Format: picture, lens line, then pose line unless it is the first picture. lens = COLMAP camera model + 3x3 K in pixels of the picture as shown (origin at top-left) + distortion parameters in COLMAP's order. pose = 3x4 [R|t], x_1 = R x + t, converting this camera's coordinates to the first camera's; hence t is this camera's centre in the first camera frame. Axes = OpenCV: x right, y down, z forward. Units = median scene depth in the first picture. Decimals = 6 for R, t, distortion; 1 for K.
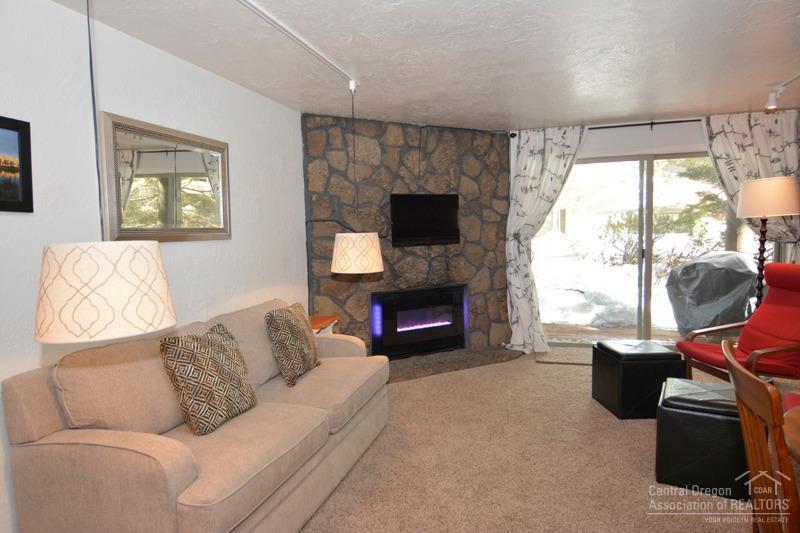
lens RADIAL K [[478.0, 0, 397.0], [0, 478.0, 267.6], [0, 0, 1]] dist [-0.001553, -0.010064]
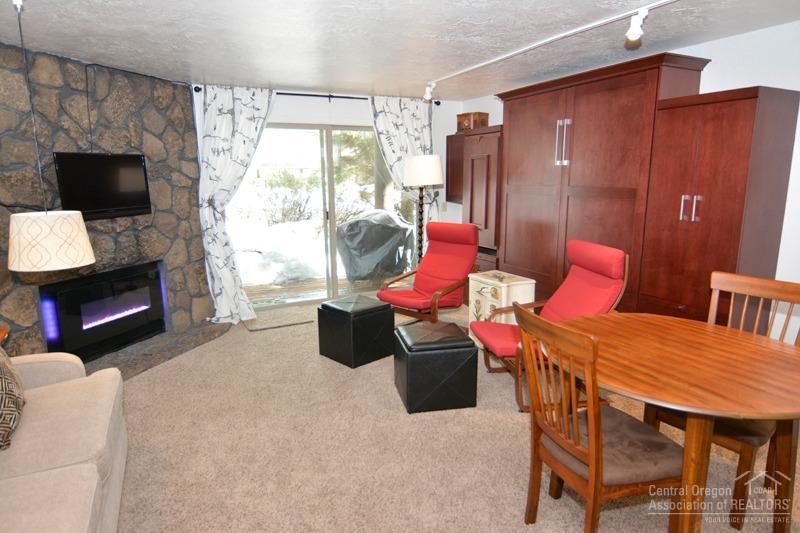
lens RADIAL K [[475.9, 0, 395.3], [0, 475.9, 268.7], [0, 0, 1]] dist [0.014624, -0.024550]
pose [[0.735565, -0.116982, 0.667278, -0.131761], [0.048489, 0.991543, 0.120378, -0.035357], [-0.675717, -0.056190, 0.735017, 0.076865]]
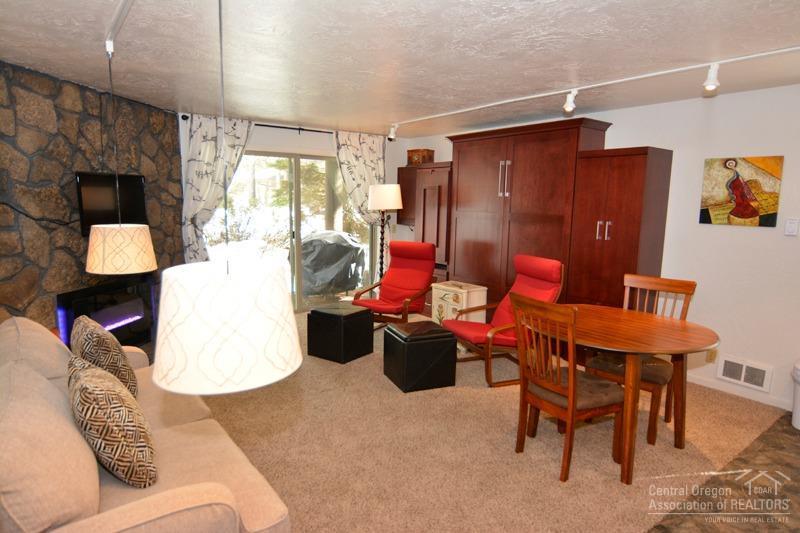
lens RADIAL K [[475.9, 0, 395.0], [0, 475.9, 266.8], [0, 0, 1]] dist [0.014624, -0.024550]
pose [[0.589781, -0.080584, 0.803533, -0.340785], [0.034859, 0.996622, 0.074362, -0.031699], [-0.806811, -0.015847, 0.590598, 0.074982]]
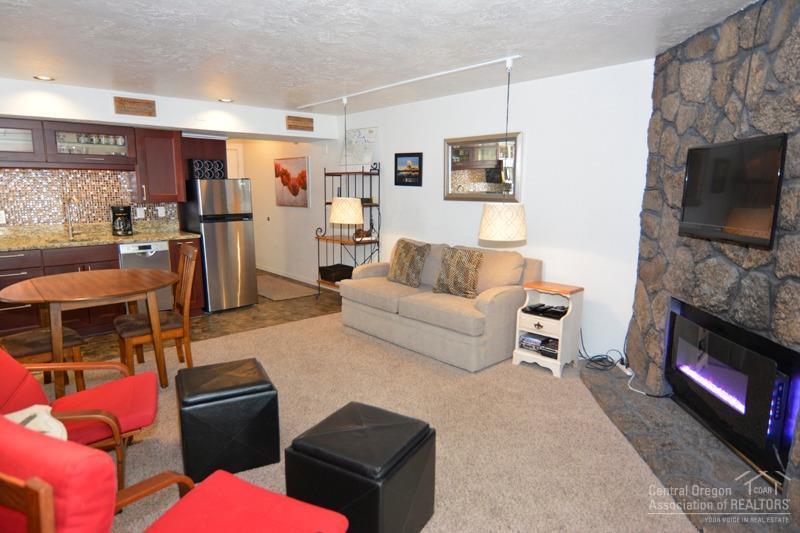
lens RADIAL K [[478.0, 0, 398.3], [0, 478.0, 267.8], [0, 0, 1]] dist [-0.001553, -0.010064]
pose [[-0.512058, 0.164292, -0.843092, 0.689759], [-0.061743, 0.971958, 0.226904, -0.114159], [0.856729, 0.168244, -0.487555, 0.950788]]
